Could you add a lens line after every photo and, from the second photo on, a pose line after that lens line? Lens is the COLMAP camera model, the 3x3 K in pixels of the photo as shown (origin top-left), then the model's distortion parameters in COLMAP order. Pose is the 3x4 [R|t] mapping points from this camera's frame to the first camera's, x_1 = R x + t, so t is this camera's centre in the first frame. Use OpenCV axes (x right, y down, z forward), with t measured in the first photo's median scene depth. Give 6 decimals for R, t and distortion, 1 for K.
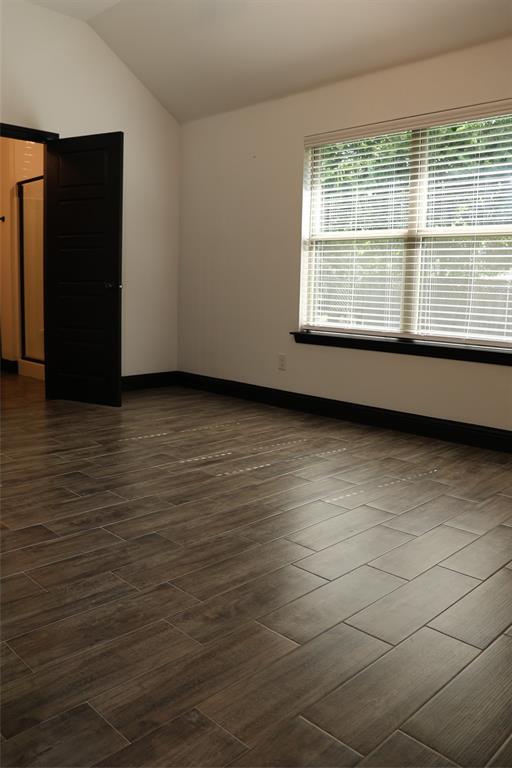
lens RADIAL K [[631.9, 0, 252.6], [0, 631.9, 382.5], [0, 0, 1]] dist [-0.165699, 0.133089]
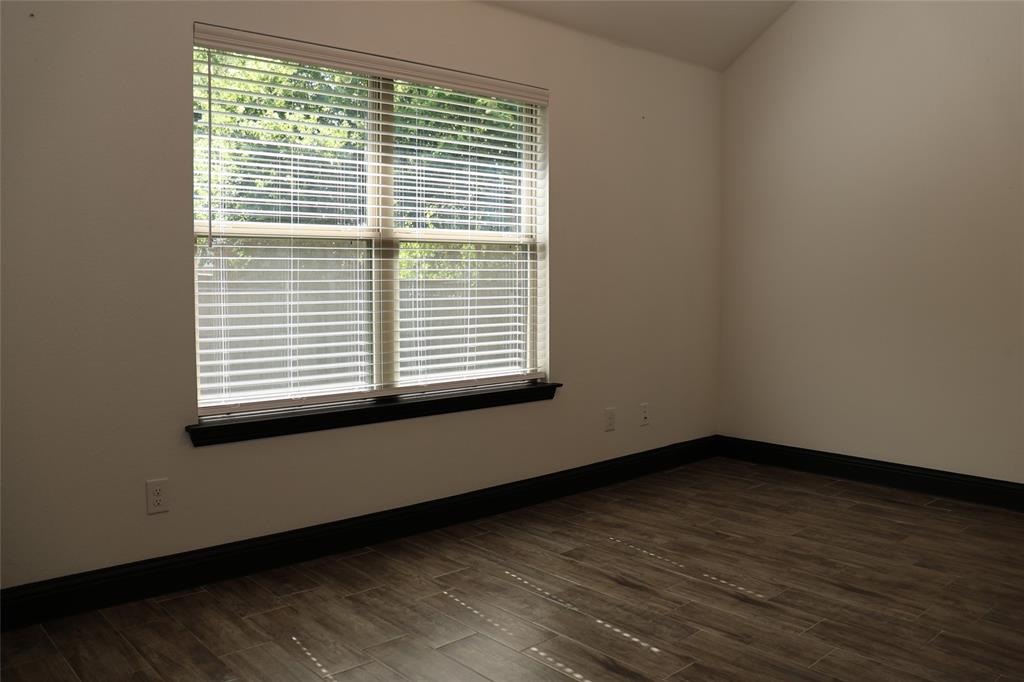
lens RADIAL K [[842.6, 0, 515.3], [0, 842.6, 317.9], [0, 0, 1]] dist [-0.165699, 0.133089]
pose [[0.036897, -0.074023, 0.996574, -0.749755], [0.152517, 0.985987, 0.067590, -0.231841], [-0.987612, 0.149501, 0.047670, 1.008417]]
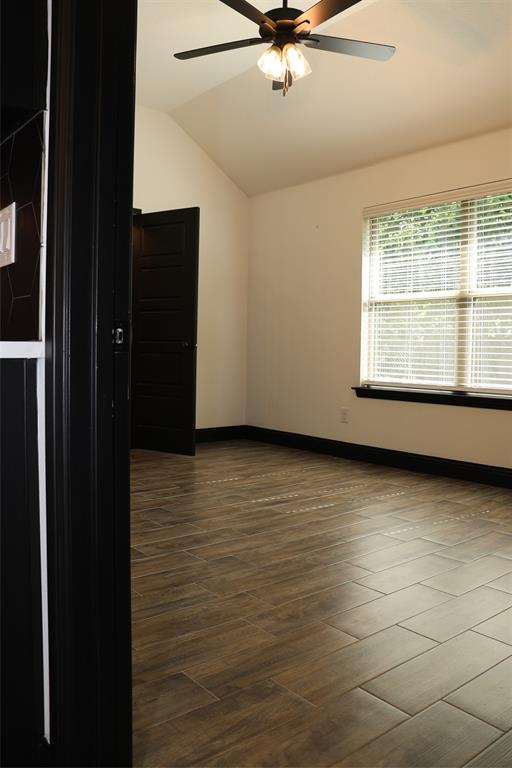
lens RADIAL K [[631.9, 0, 251.7], [0, 631.9, 381.9], [0, 0, 1]] dist [-0.165699, 0.133089]
pose [[0.994974, -0.001883, -0.100113, -0.003898], [-0.008190, 0.994943, -0.100107, 0.027986], [0.099795, 0.100424, 0.989927, -0.109790]]
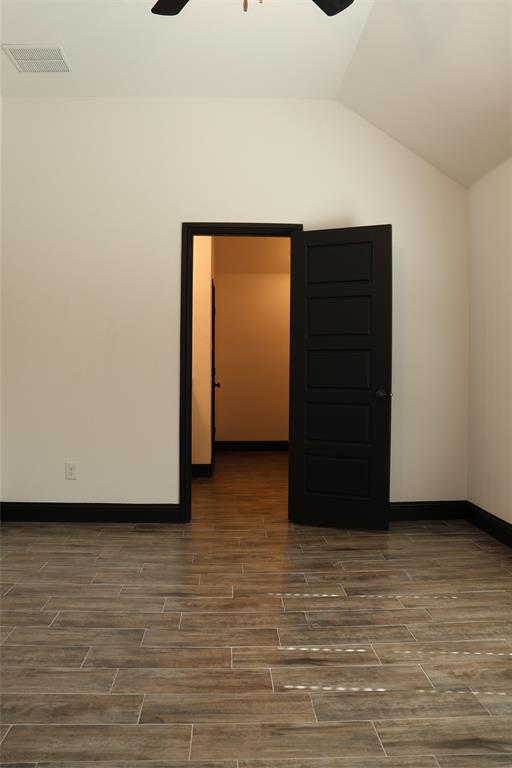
lens RADIAL K [[631.9, 0, 252.2], [0, 631.9, 381.8], [0, 0, 1]] dist [-0.165699, 0.133089]
pose [[0.738383, -0.007331, -0.674342, 0.343440], [-0.093240, 0.989228, -0.112848, -0.092857], [0.667905, 0.146201, 0.729746, 0.431987]]
